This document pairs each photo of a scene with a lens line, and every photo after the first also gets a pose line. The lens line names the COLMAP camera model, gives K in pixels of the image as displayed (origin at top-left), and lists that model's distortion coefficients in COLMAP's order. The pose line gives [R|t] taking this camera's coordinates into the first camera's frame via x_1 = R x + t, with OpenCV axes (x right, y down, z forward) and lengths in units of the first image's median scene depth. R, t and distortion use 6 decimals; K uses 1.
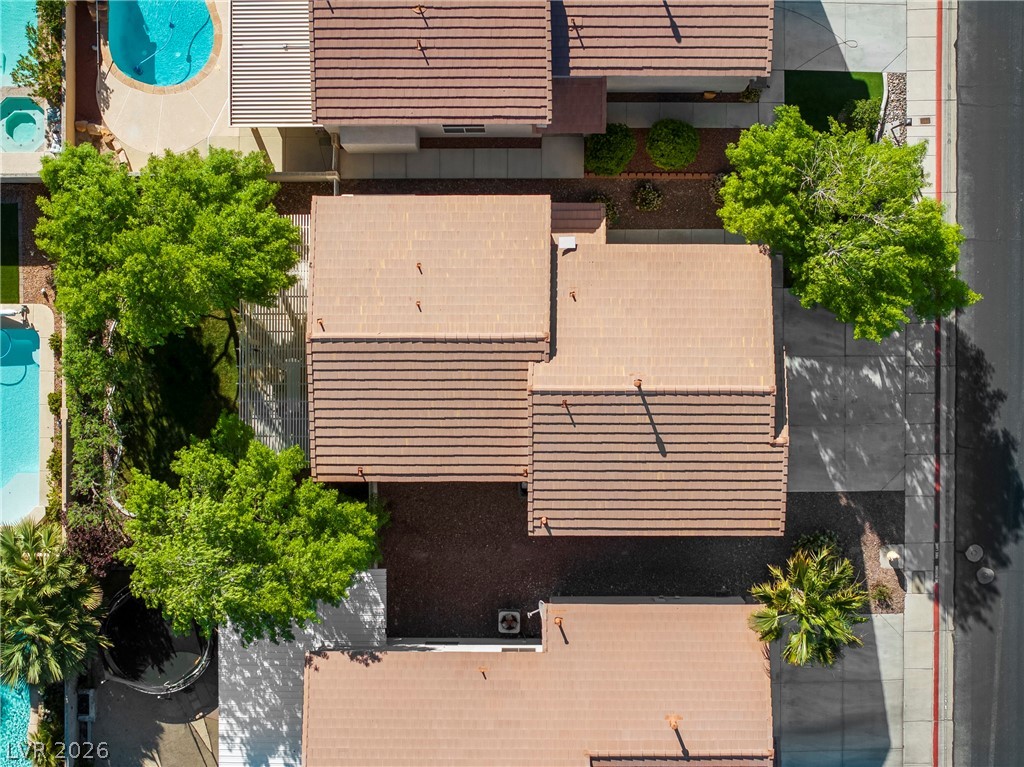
lens RADIAL K [[2087.6, 0, 512.0], [0, 2087.6, 383.5], [0, 0, 1]] dist [0.016365, 0.063950]
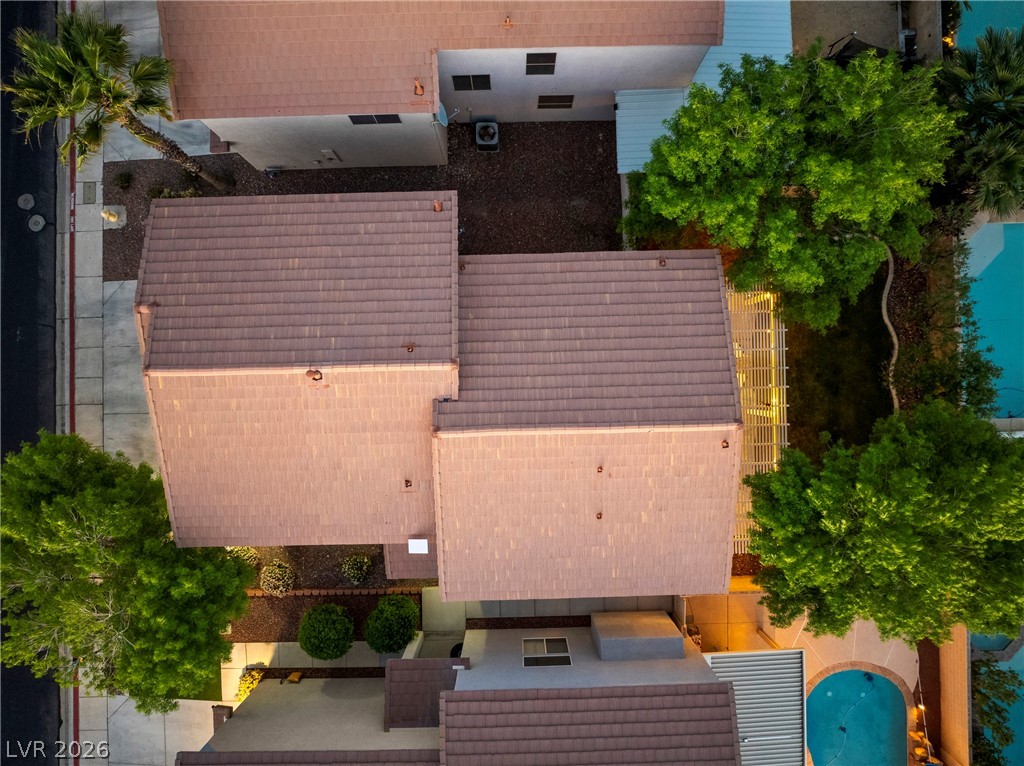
lens RADIAL K [[721.1, 0, 513.1], [0, 721.1, 382.8], [0, 0, 1]] dist [-0.055045, 0.026362]
pose [[-0.999707, 0.023410, 0.006136, -0.013811], [-0.023316, -0.999618, 0.014860, -0.008356], [0.006481, 0.014712, 0.999871, 0.712974]]
